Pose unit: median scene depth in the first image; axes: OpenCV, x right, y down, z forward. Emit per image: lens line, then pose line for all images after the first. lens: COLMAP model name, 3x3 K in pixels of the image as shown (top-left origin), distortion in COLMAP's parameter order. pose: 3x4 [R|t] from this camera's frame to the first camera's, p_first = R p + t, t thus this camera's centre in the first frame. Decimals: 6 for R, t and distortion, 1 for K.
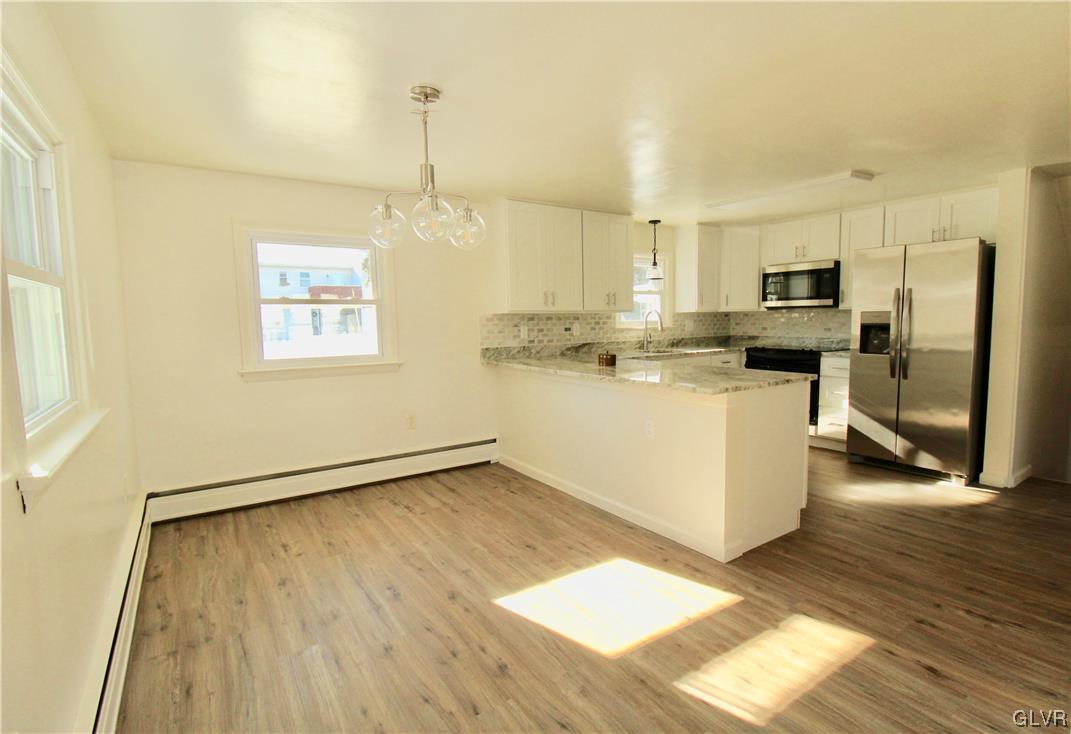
lens RADIAL K [[513.9, 0, 544.4], [0, 513.9, 365.6], [0, 0, 1]] dist [-0.011727, -0.000047]
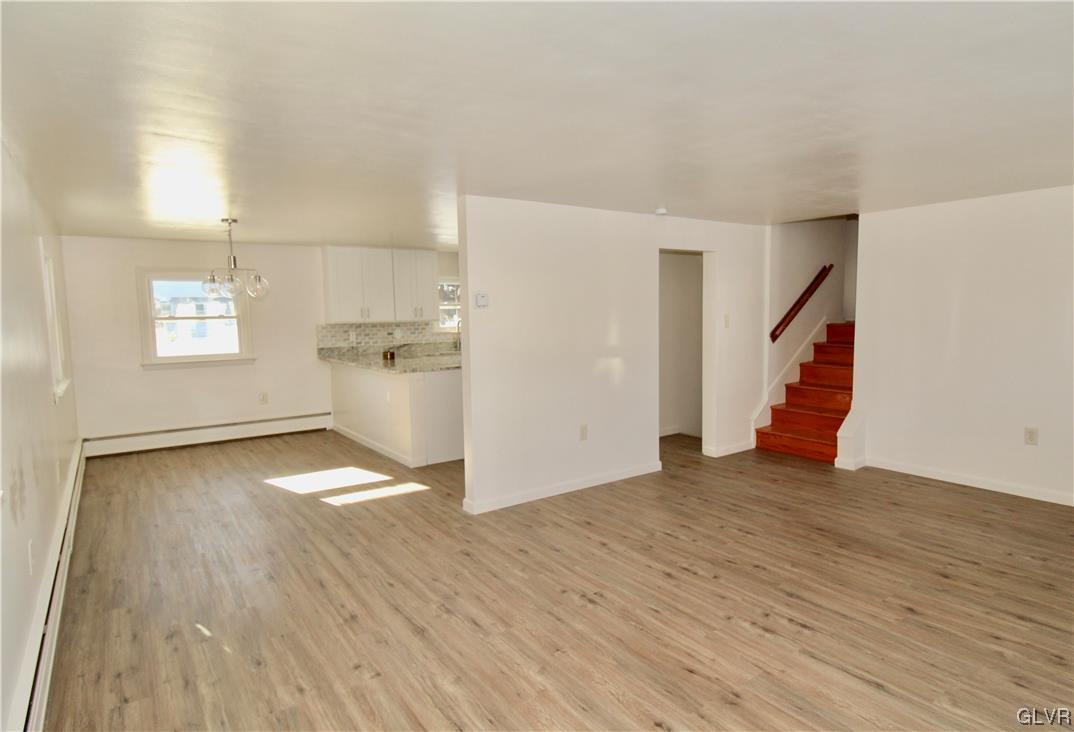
lens RADIAL K [[598.0, 0, 547.4], [0, 598.0, 376.2], [0, 0, 1]] dist [-0.015111, 0.002514]
pose [[0.999559, -0.001836, 0.029636, 0.420890], [0.001168, 0.999746, 0.022529, 0.006603], [-0.029670, -0.022484, 0.999307, -0.604408]]
